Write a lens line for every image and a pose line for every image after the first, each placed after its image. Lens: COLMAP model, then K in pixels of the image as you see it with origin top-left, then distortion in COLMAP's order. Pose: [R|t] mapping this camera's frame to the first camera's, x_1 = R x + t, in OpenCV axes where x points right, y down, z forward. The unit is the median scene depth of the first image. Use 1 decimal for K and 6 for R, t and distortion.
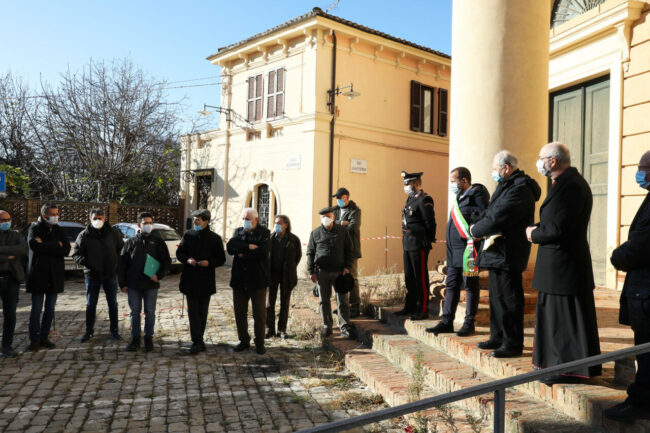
lens RADIAL K [[584.5, 0, 325.0], [0, 584.5, 218.4], [0, 0, 1]] dist [-0.037215, 0.002271]
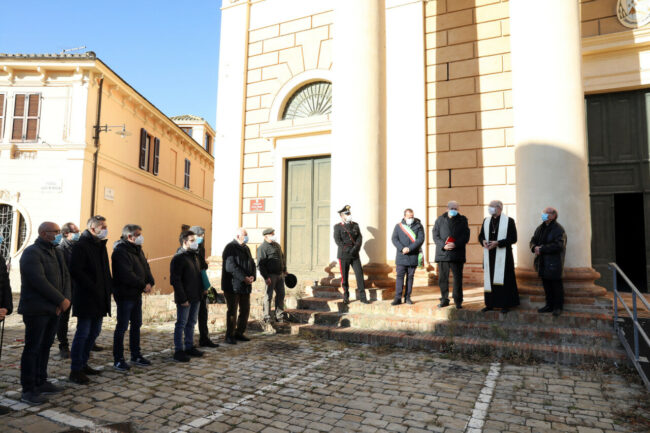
lens RADIAL K [[447.0, 0, 324.7], [0, 447.0, 215.0], [0, 0, 1]] dist [-0.000319, 0.006813]
pose [[0.664264, 0.042975, 0.746261, -0.335364], [0.000244, 0.998333, -0.057709, 0.003612], [-0.747498, 0.038516, 0.663147, 0.096011]]
